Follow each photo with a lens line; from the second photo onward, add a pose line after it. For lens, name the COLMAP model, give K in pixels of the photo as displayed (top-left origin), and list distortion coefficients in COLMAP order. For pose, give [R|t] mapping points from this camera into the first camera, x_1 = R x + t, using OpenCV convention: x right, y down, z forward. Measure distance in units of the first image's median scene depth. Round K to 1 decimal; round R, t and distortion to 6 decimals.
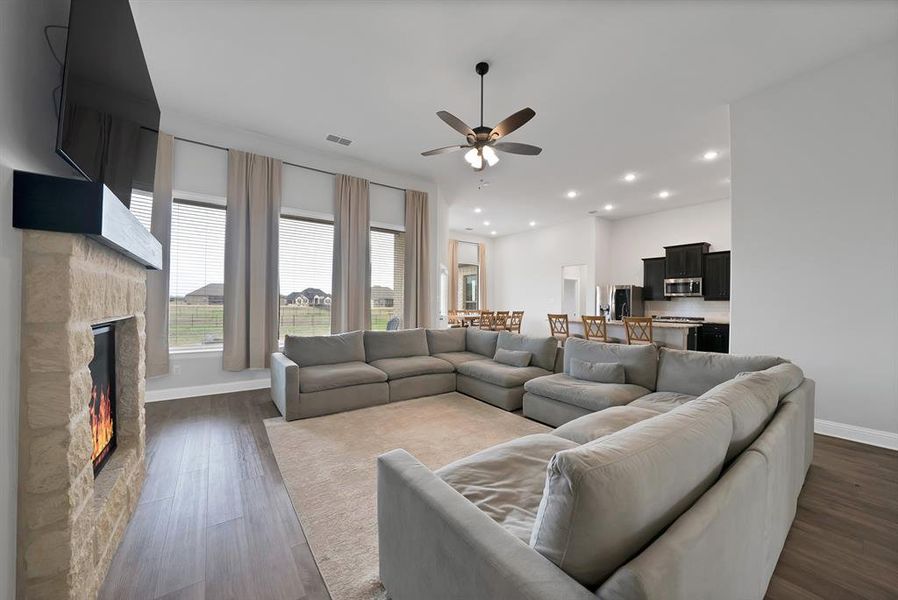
lens RADIAL K [[325.3, 0, 448.4], [0, 325.3, 303.2], [0, 0, 1]] dist [-0.022035, 0.002299]
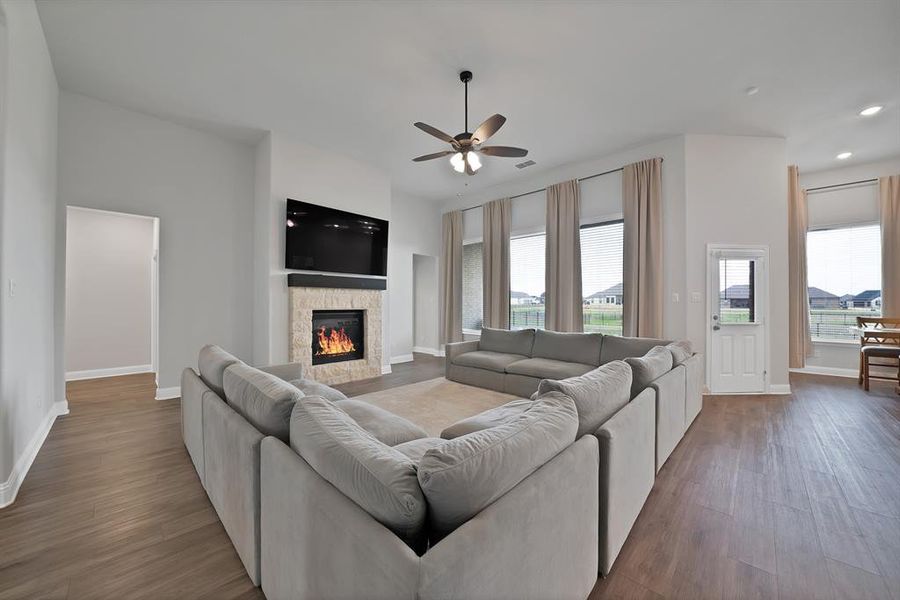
lens RADIAL K [[326.1, 0, 449.4], [0, 326.1, 303.2], [0, 0, 1]] dist [-0.022035, 0.002299]
pose [[0.165503, -0.009262, -0.986166, 0.511114], [-0.000582, 0.999955, -0.009490, 0.005063], [0.986209, 0.002144, 0.165490, 0.354018]]
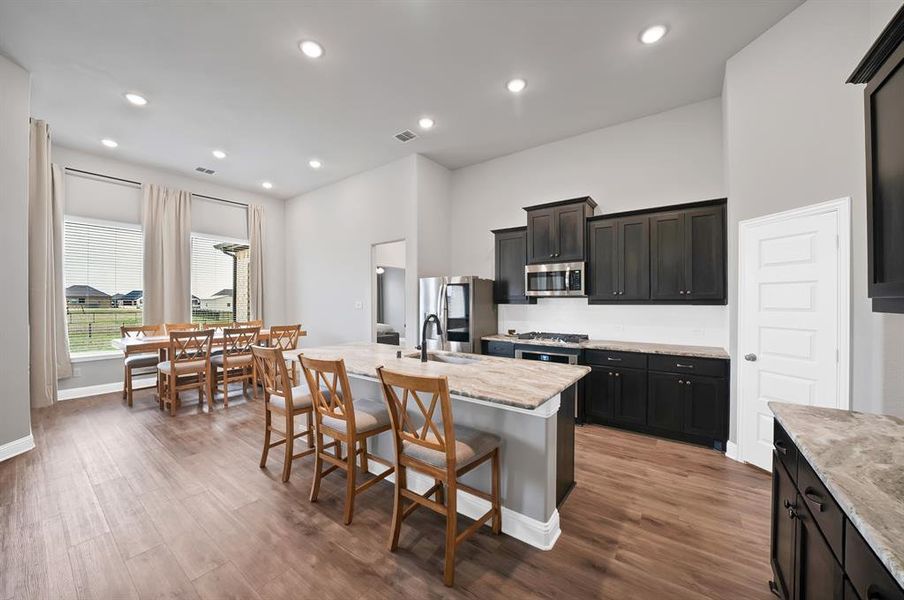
lens RADIAL K [[325.1, 0, 451.6], [0, 325.1, 303.3], [0, 0, 1]] dist [-0.019940, 0.000207]
pose [[0.954582, -0.011936, 0.297709, 0.416977], [0.009836, 0.999915, 0.008554, -0.016830], [-0.297786, -0.005237, 0.954618, 0.550410]]
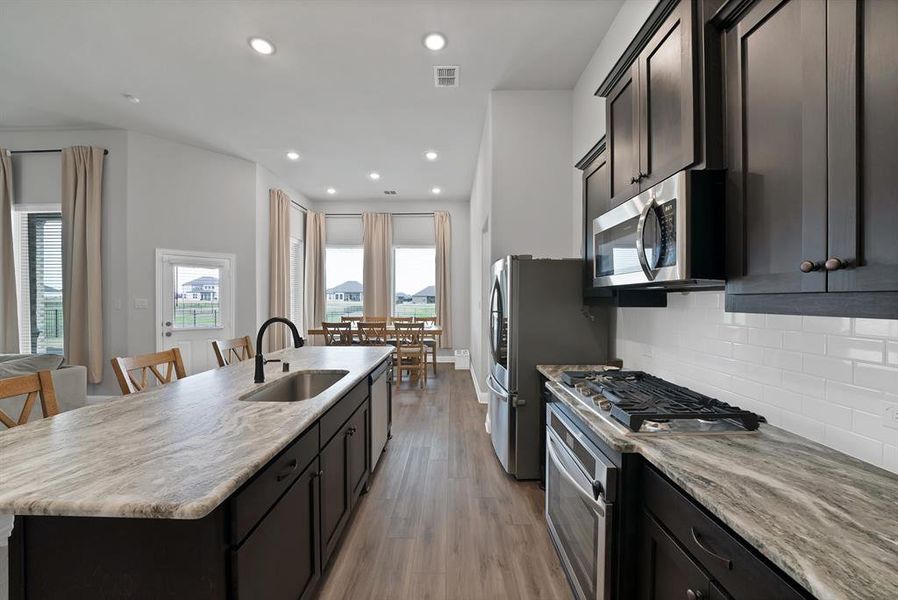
lens RADIAL K [[326.4, 0, 450.1], [0, 326.4, 303.9], [0, 0, 1]] dist [-0.025703, 0.002369]
pose [[0.799368, 0.000011, -0.600841, 0.790652], [0.004838, 0.999967, 0.006456, -0.013354], [0.600822, -0.008068, 0.799342, 0.798386]]
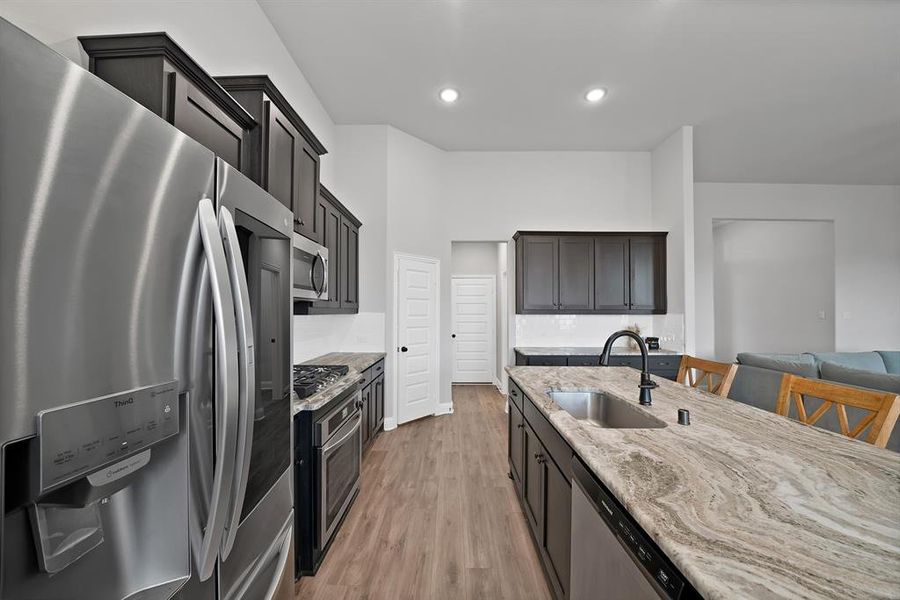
lens RADIAL K [[326.1, 0, 449.4], [0, 326.1, 303.2], [0, 0, 1]] dist [-0.022035, 0.002299]
pose [[-0.797009, 0.003396, 0.603957, 0.468037], [-0.010065, 0.999771, -0.018904, -0.015106], [-0.603883, -0.021146, -0.796792, 1.201141]]
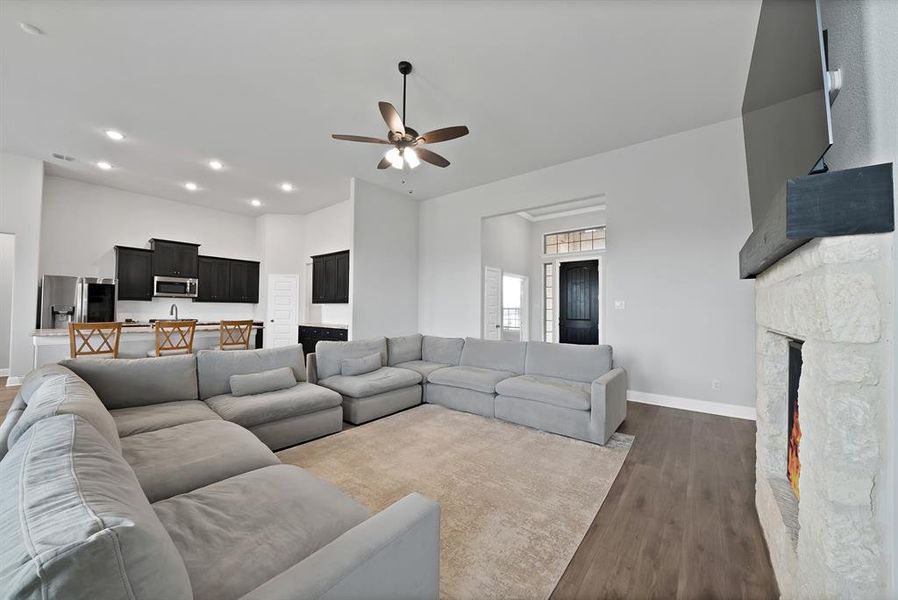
lens RADIAL K [[325.3, 0, 448.4], [0, 325.3, 303.2], [0, 0, 1]] dist [-0.022035, 0.002299]
pose [[-0.260666, 0.006083, 0.965410, -0.387456], [-0.012935, 0.999868, -0.009792, -0.004299], [-0.965342, -0.015040, -0.260553, 0.502232]]
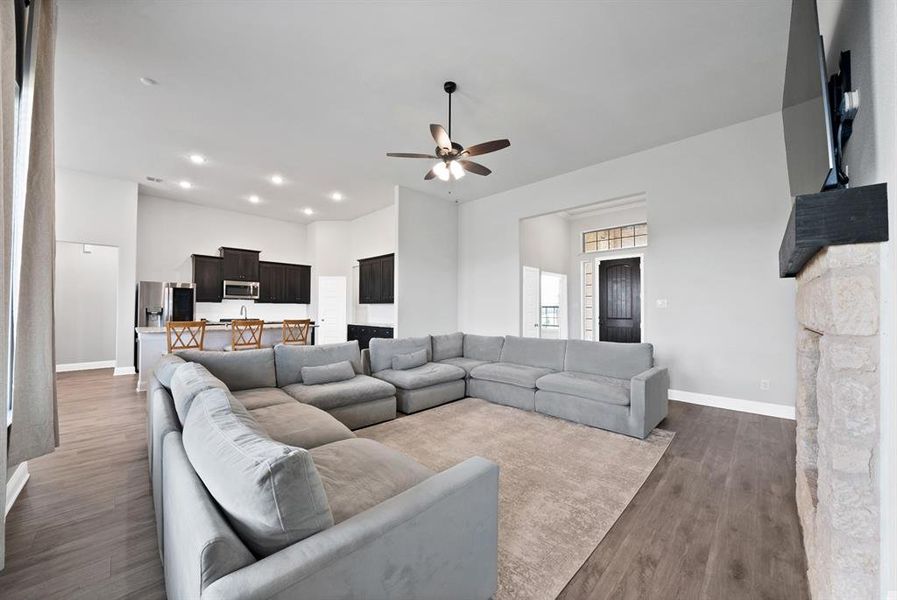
lens RADIAL K [[326.1, 0, 449.6], [0, 326.1, 303.9], [0, 0, 1]] dist [-0.025703, 0.002369]
pose [[-0.159489, 0.003458, 0.987194, -0.424138], [-0.007257, 0.999963, -0.004675, -0.004650], [-0.987173, -0.007910, -0.159458, 0.525265]]
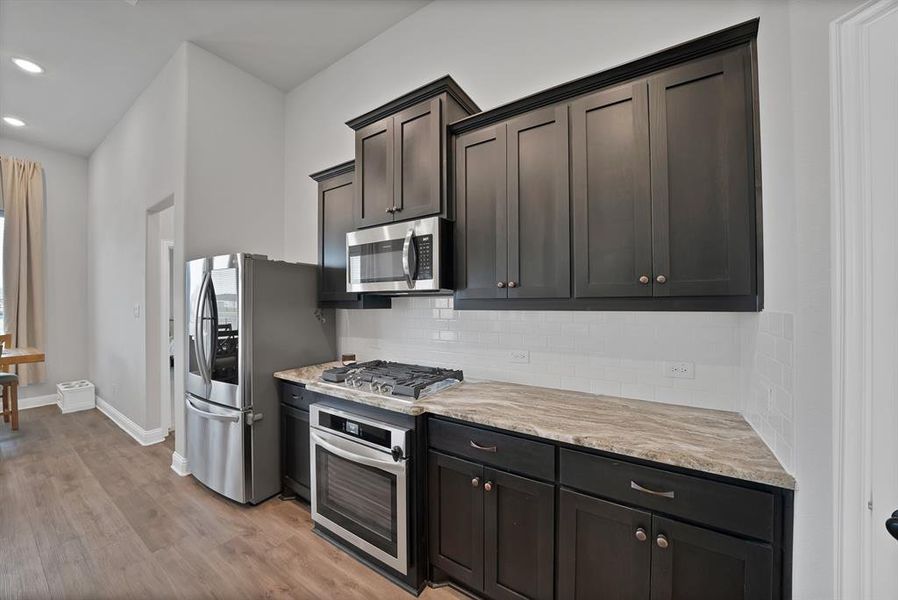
lens RADIAL K [[325.3, 0, 448.4], [0, 325.3, 303.2], [0, 0, 1]] dist [-0.022035, 0.002299]
pose [[0.937396, -0.015674, 0.347913, 0.708722], [0.014867, 0.999877, 0.004990, -0.014427], [-0.347949, 0.000495, 0.937513, 0.764912]]
